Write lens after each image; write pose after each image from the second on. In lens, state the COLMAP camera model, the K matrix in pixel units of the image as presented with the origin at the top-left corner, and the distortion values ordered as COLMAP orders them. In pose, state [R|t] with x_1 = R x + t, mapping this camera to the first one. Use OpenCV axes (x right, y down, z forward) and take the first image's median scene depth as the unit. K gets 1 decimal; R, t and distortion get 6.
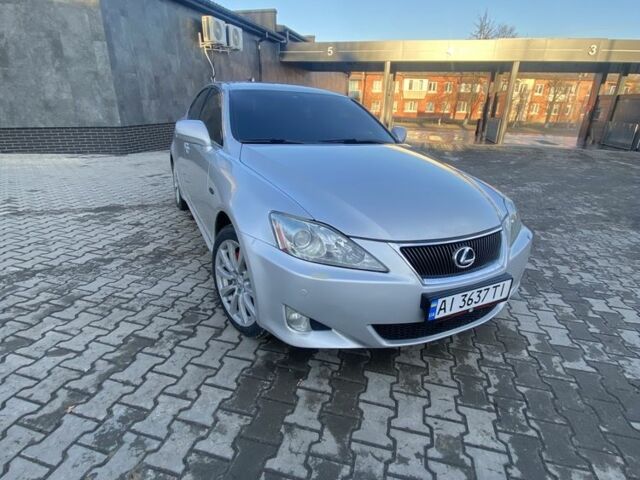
lens RADIAL K [[344.9, 0, 320.0], [0, 344.9, 240.0], [0, 0, 1]] dist [0.014047, -0.017661]
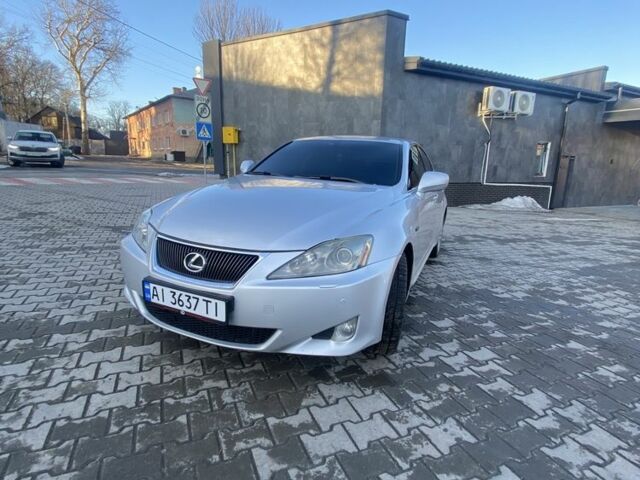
lens RADIAL K [[344.9, 0, 320.0], [0, 344.9, 240.0], [0, 0, 1]] dist [0.014047, -0.017661]
pose [[0.619325, 0.163820, -0.767854, 0.314476], [-0.304409, 0.951593, -0.042506, -0.018885], [0.723721, 0.260066, 0.639213, 0.123448]]
